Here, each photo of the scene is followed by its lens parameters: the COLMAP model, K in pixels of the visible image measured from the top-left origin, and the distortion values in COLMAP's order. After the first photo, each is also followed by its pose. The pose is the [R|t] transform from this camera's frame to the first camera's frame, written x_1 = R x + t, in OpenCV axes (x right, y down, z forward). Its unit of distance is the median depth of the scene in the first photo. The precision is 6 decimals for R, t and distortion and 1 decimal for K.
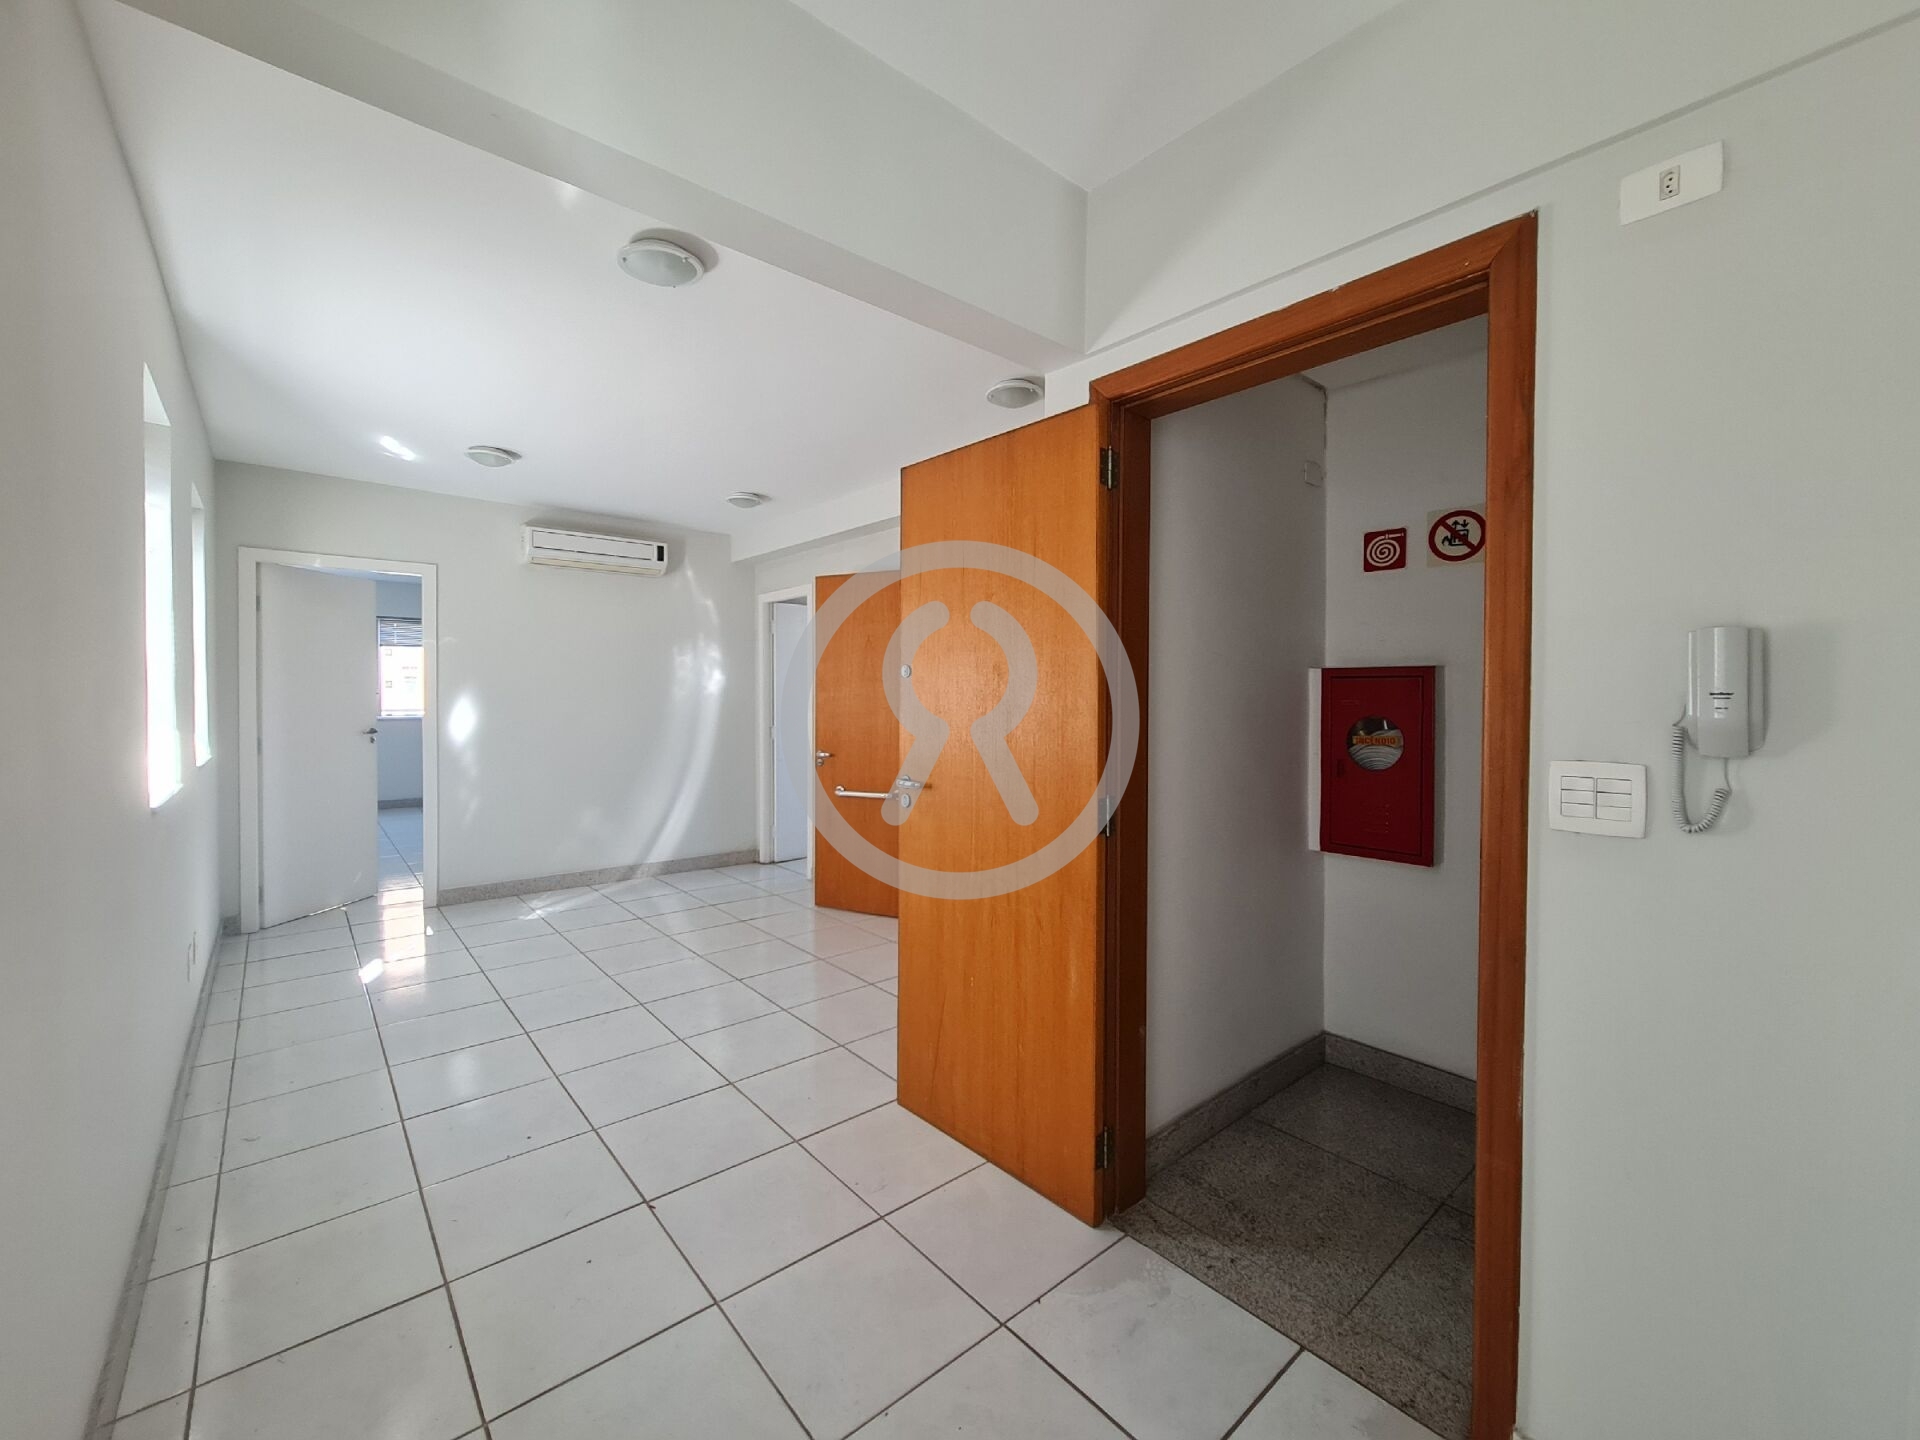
lens RADIAL K [[781.8, 0, 956.7], [0, 781.8, 710.9], [0, 0, 1]] dist [-0.000943, 0.000054]
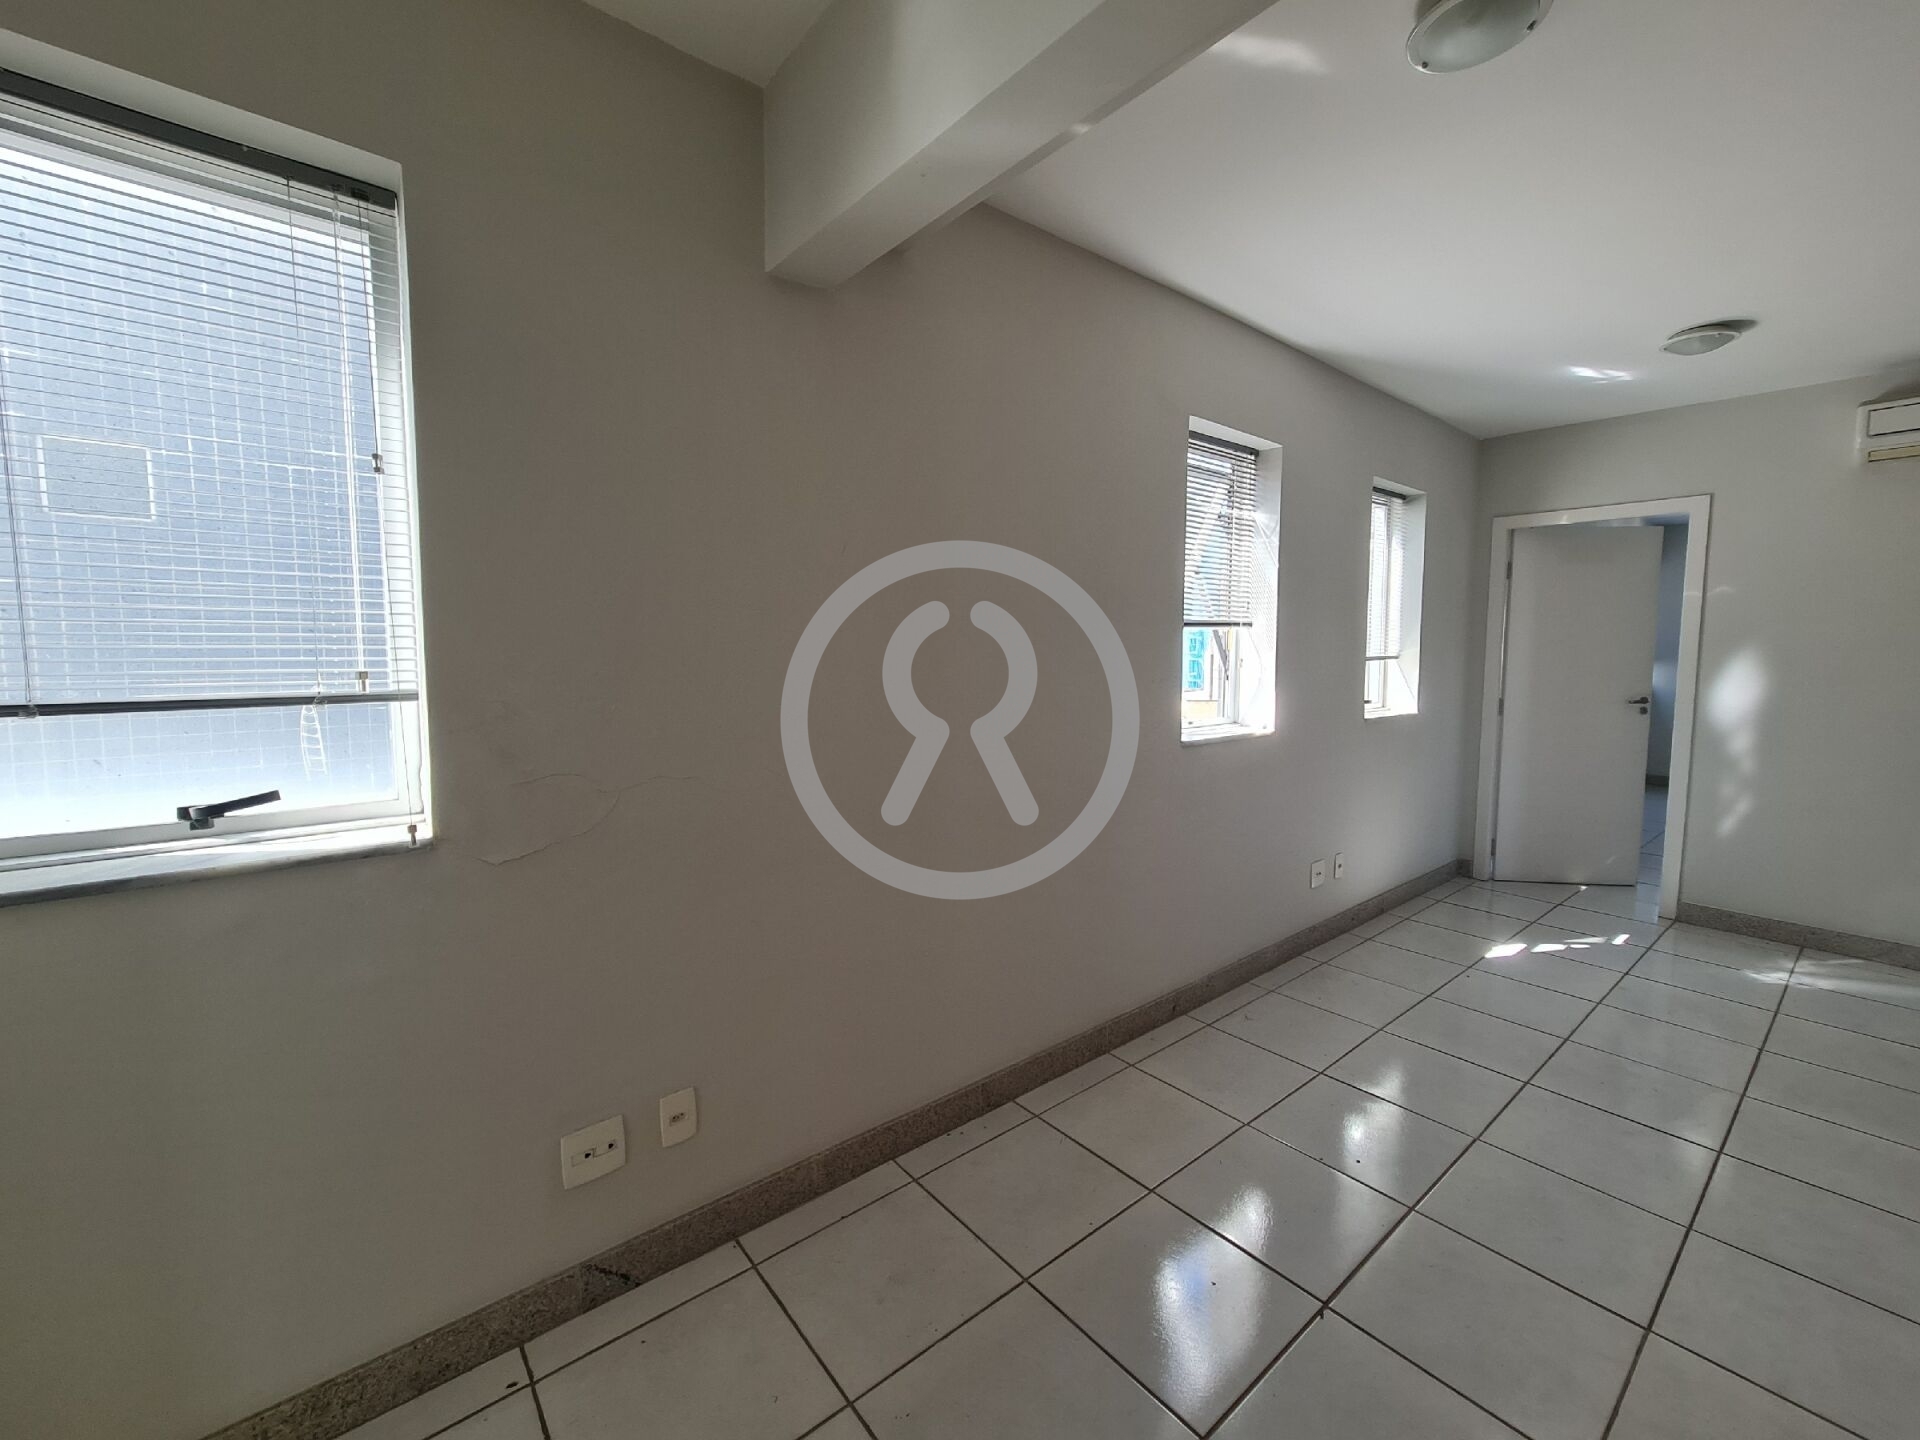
lens RADIAL K [[781.8, 0, 954.6], [0, 781.8, 705.8], [0, 0, 1]] dist [-0.000943, 0.000054]
pose [[-0.025291, 0.073742, -0.996957, 0.165535], [-0.026394, 0.996879, 0.074405, -0.014659], [0.999332, 0.028196, -0.023266, 0.287041]]
